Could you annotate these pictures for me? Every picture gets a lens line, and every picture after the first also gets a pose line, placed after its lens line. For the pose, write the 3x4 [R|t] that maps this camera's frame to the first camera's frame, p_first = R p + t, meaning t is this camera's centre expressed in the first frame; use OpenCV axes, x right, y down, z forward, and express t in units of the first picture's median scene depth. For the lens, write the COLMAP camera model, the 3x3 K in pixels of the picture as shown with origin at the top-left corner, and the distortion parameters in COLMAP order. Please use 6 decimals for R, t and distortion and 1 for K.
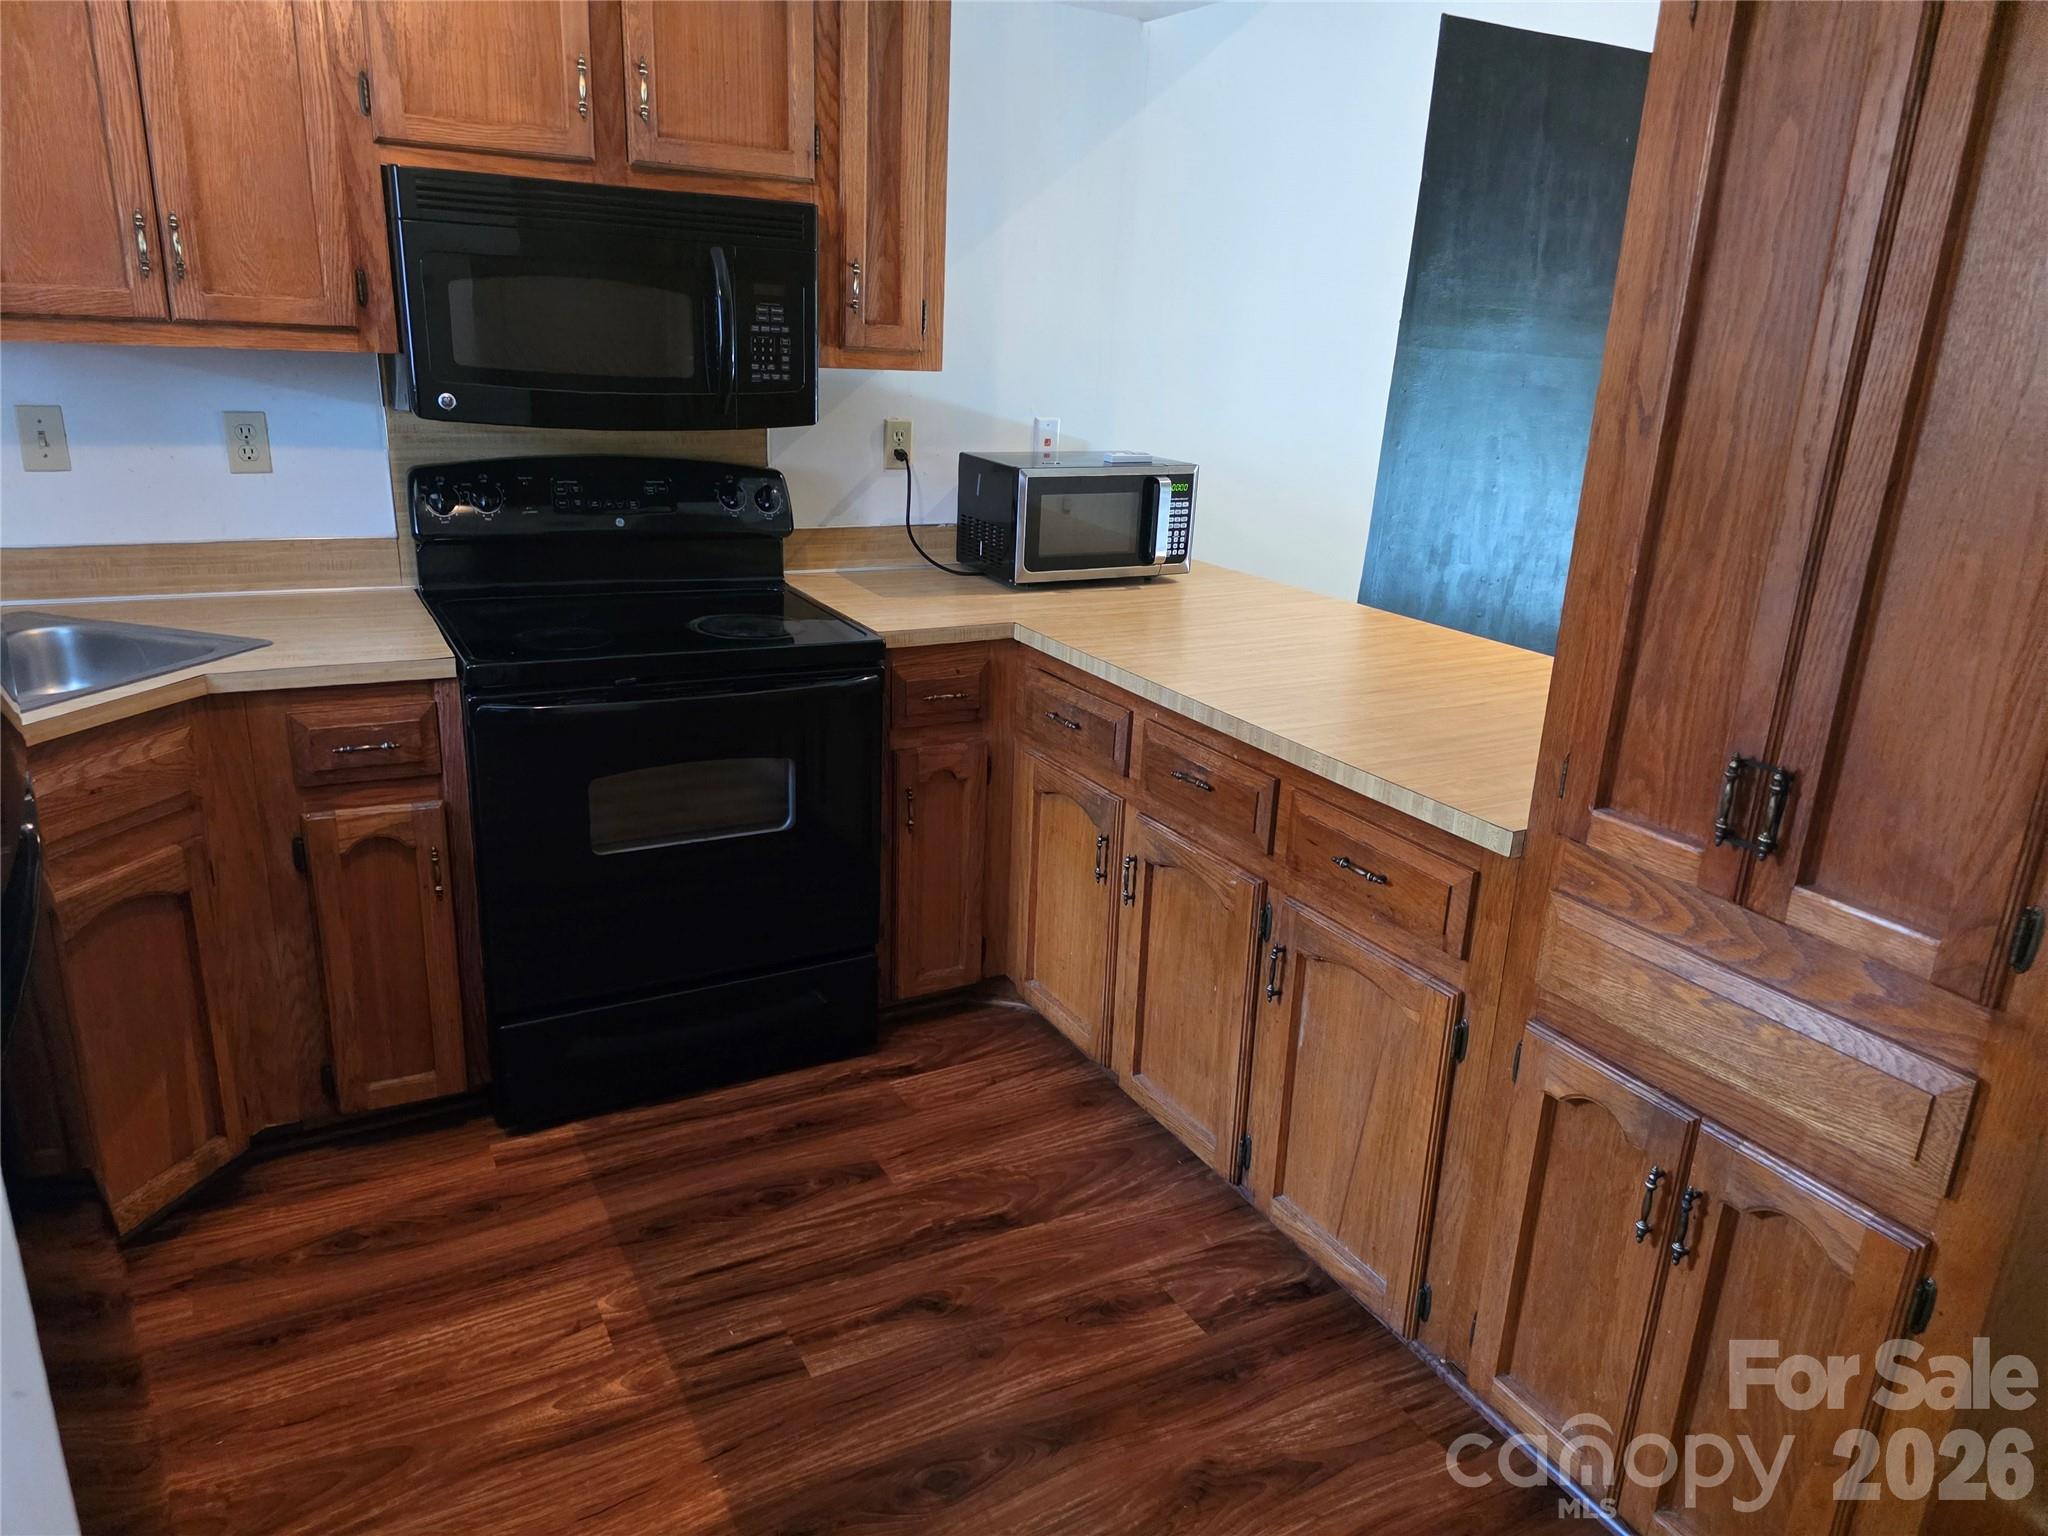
lens RADIAL K [[1383.6, 0, 1024.9], [0, 1383.6, 775.9], [0, 0, 1]] dist [0.072665, -0.064176]
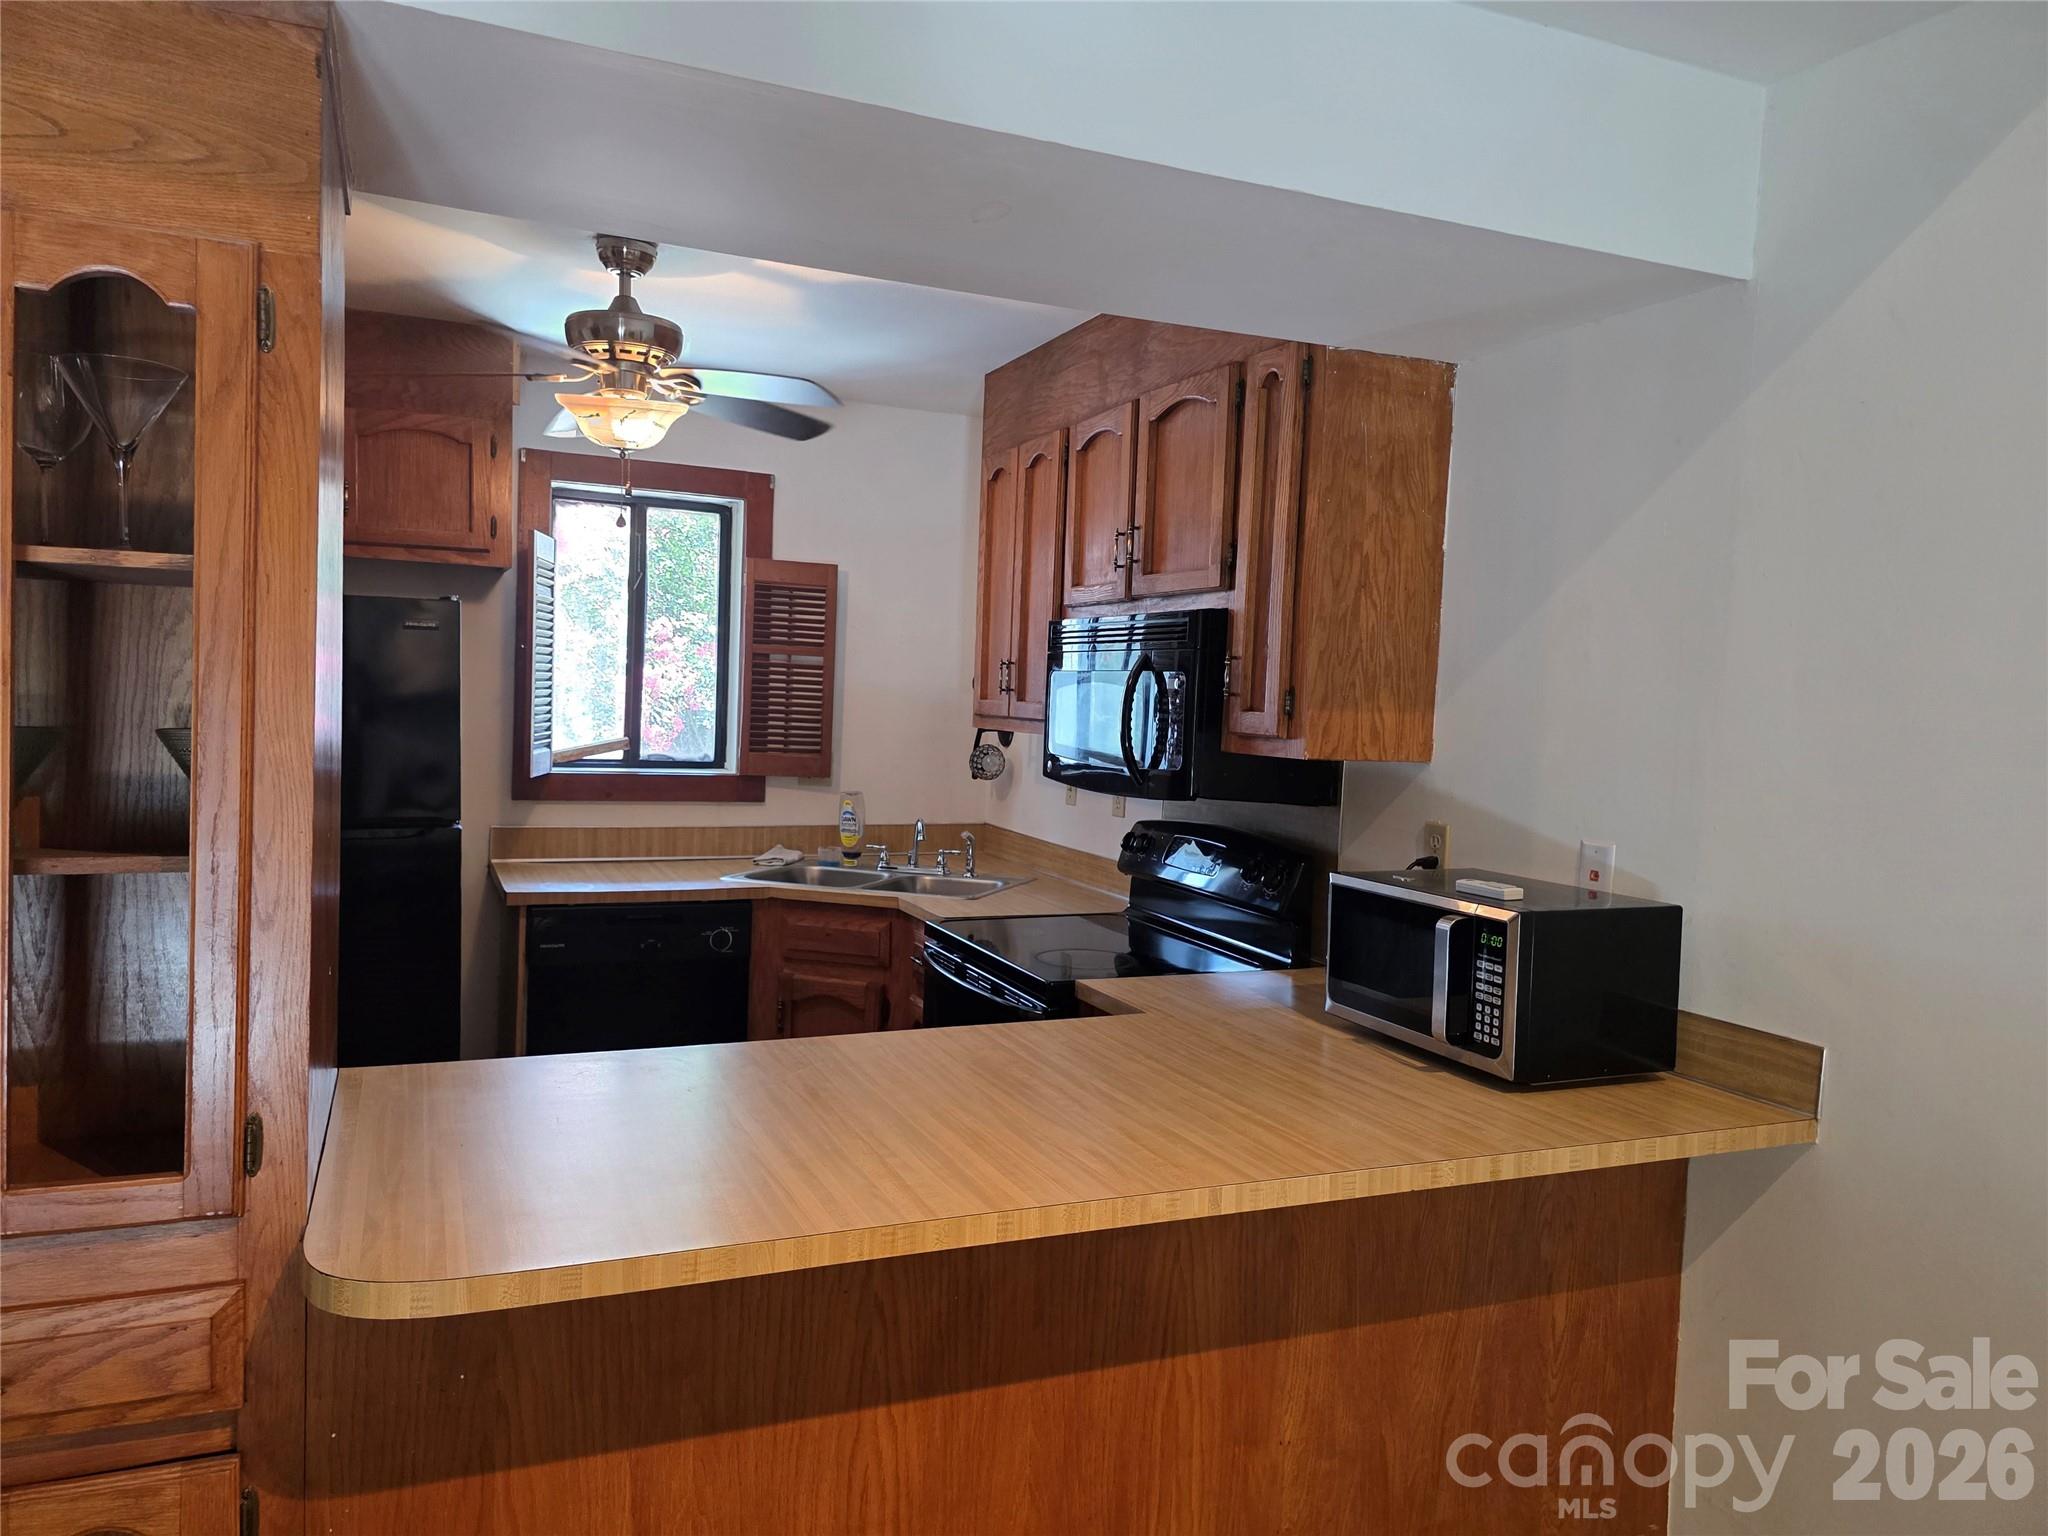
lens RADIAL K [[1383.6, 0, 1018.9], [0, 1383.6, 777.9], [0, 0, 1]] dist [0.072665, -0.064176]
pose [[-0.080543, 0.016560, -0.996614, 1.057524], [-0.344500, 0.937781, 0.043424, -0.312864], [0.935325, 0.346831, -0.069827, 1.098795]]
